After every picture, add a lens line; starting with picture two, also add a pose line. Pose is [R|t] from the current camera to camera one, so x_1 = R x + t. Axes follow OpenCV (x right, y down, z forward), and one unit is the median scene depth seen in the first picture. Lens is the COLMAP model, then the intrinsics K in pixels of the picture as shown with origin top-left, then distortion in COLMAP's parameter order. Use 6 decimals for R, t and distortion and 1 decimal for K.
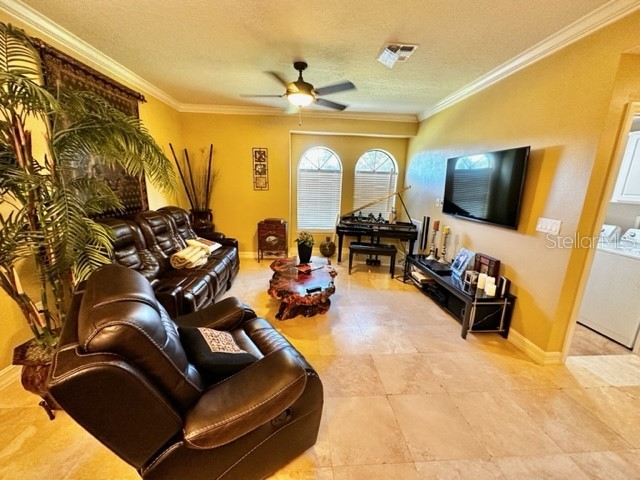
lens RADIAL K [[256.2, 0, 320.3], [0, 256.2, 241.3], [0, 0, 1]] dist [-0.000436, 0.000154]
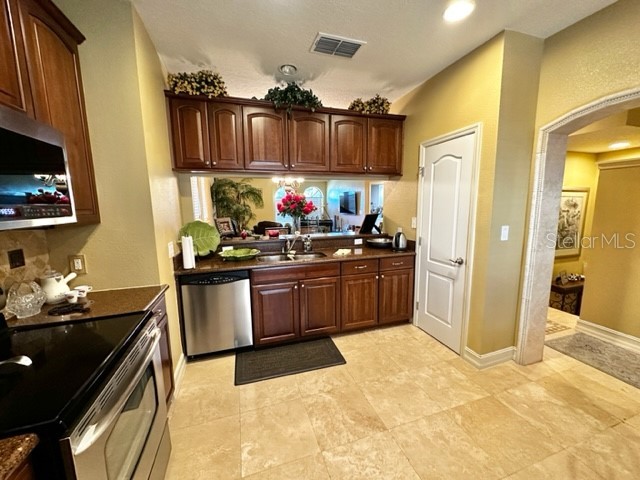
lens RADIAL K [[256.2, 0, 319.0], [0, 256.2, 240.7], [0, 0, 1]] dist [-0.000436, 0.000154]
pose [[0.971852, -0.067183, 0.225812, -0.419020], [0.084839, 0.993974, -0.069407, 0.411663], [-0.219788, 0.086611, 0.971695, -1.822721]]
